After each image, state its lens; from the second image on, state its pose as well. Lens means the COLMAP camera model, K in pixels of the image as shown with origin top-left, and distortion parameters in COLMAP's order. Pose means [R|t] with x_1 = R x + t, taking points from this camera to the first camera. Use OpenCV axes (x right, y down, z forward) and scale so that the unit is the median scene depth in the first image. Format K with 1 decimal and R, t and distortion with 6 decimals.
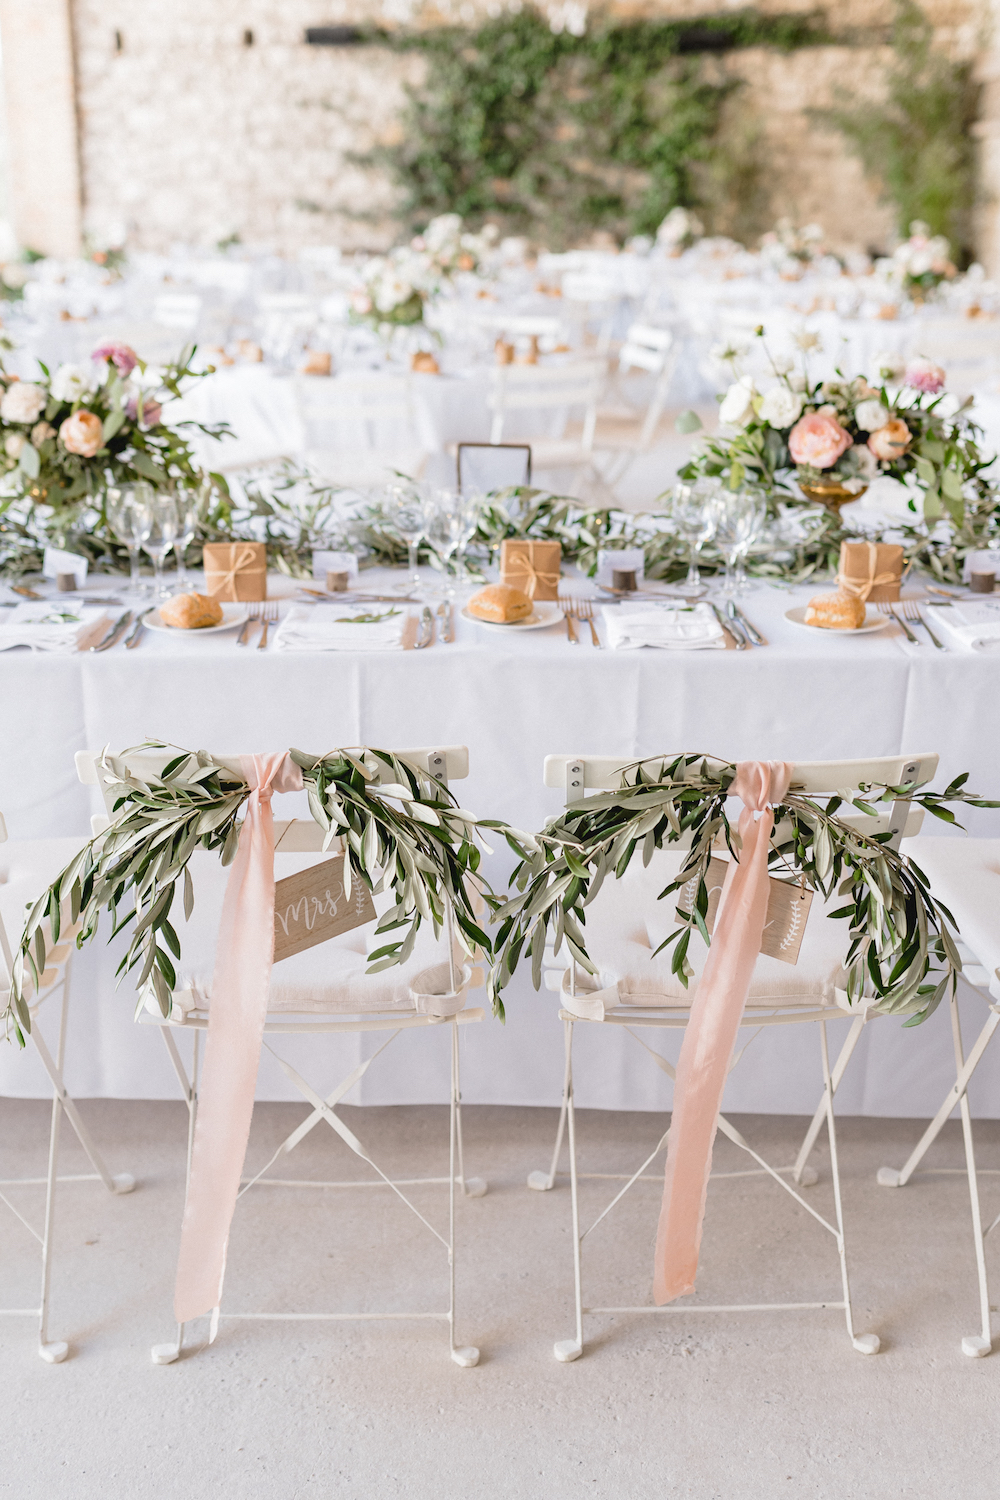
lens RADIAL K [[1771.9, 0, 464.5], [0, 1771.9, 632.2], [0, 0, 1]] dist [0.011675, 0.000000]
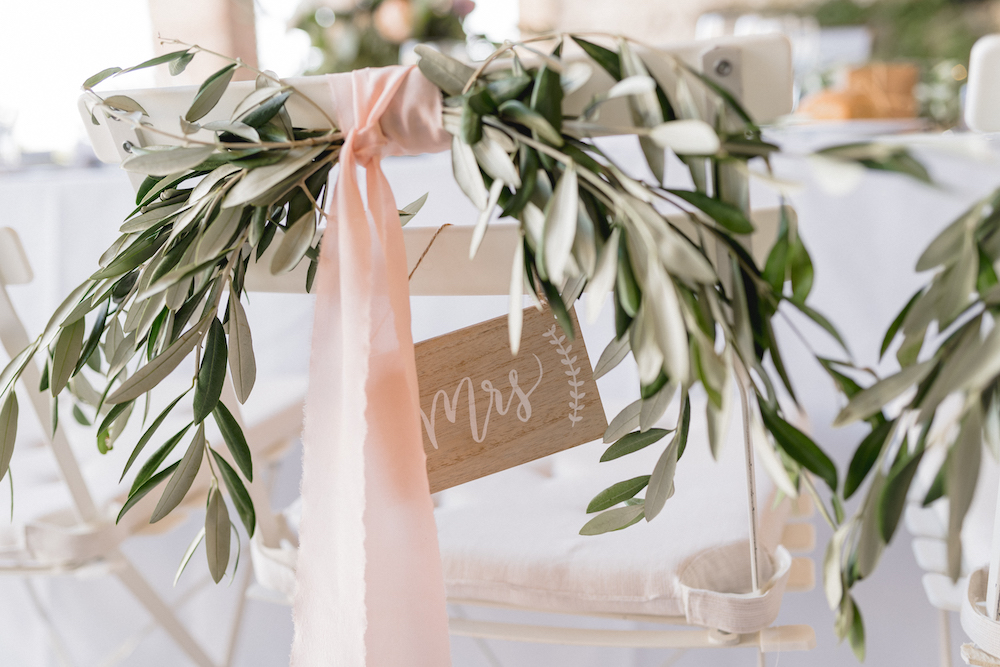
lens RADIAL K [[1051.0, 0, 492.6], [0, 1051.0, 329.4], [0, 0, 1]] dist [0.014065, 0.000000]
pose [[0.962293, 0.016749, -0.271499, 0.002731], [-0.036121, 0.997132, -0.066511, 0.159234], [0.269607, 0.073810, 0.960138, 0.713840]]
